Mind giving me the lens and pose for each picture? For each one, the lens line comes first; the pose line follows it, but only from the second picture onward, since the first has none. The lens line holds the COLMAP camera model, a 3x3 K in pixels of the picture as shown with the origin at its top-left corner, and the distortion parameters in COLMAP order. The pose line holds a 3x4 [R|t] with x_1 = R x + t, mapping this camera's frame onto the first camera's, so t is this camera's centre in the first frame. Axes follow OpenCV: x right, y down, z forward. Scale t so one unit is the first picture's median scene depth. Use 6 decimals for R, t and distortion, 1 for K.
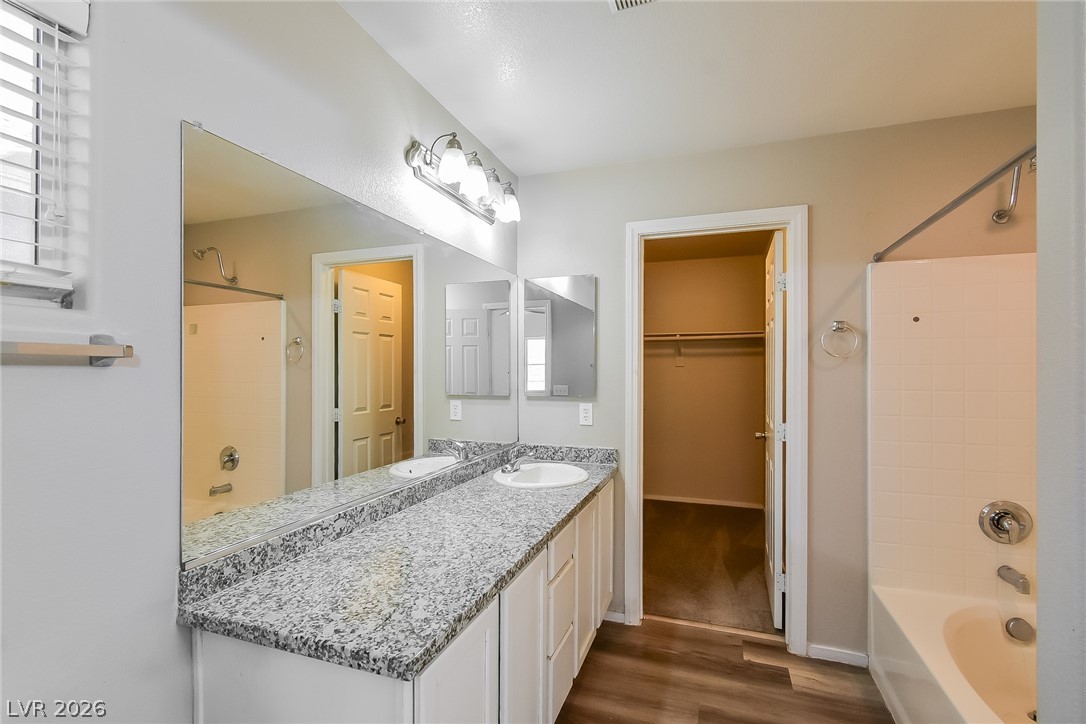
lens RADIAL K [[486.9, 0, 541.5], [0, 486.9, 368.8], [0, 0, 1]] dist [0.000743, -0.001314]
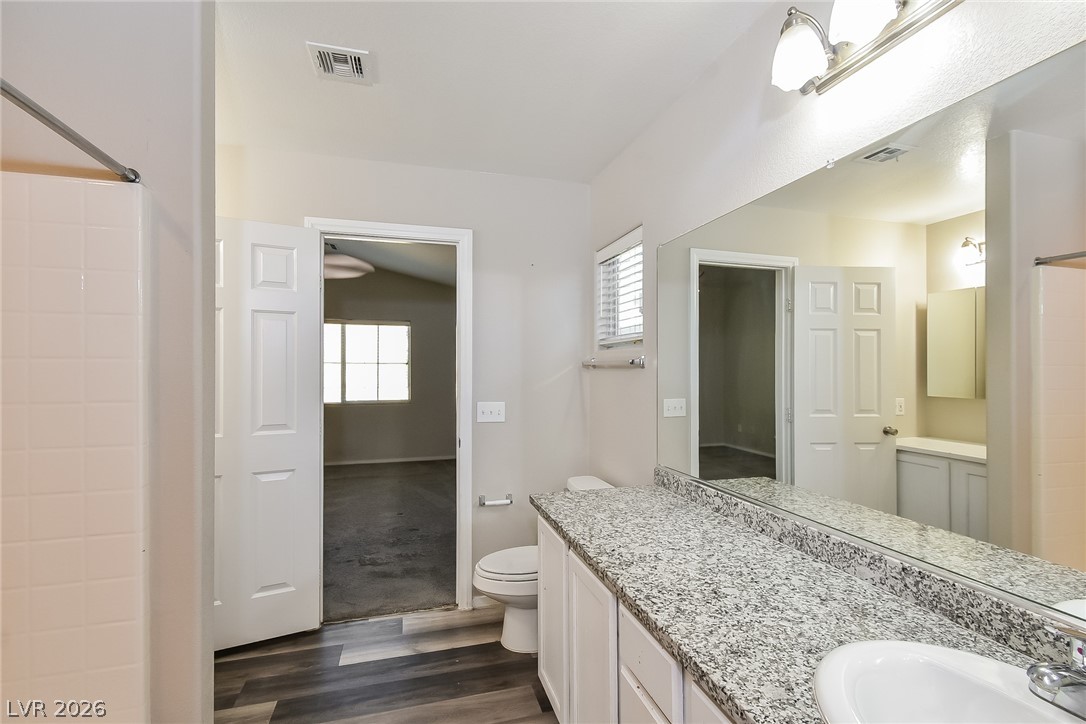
lens RADIAL K [[486.9, 0, 543.6], [0, 486.9, 366.3], [0, 0, 1]] dist [0.000743, -0.001314]
pose [[-0.809796, -0.002660, -0.586705, 0.592727], [0.001847, 0.999973, -0.007084, 0.002960], [0.586708, -0.006820, -0.809769, 1.657193]]
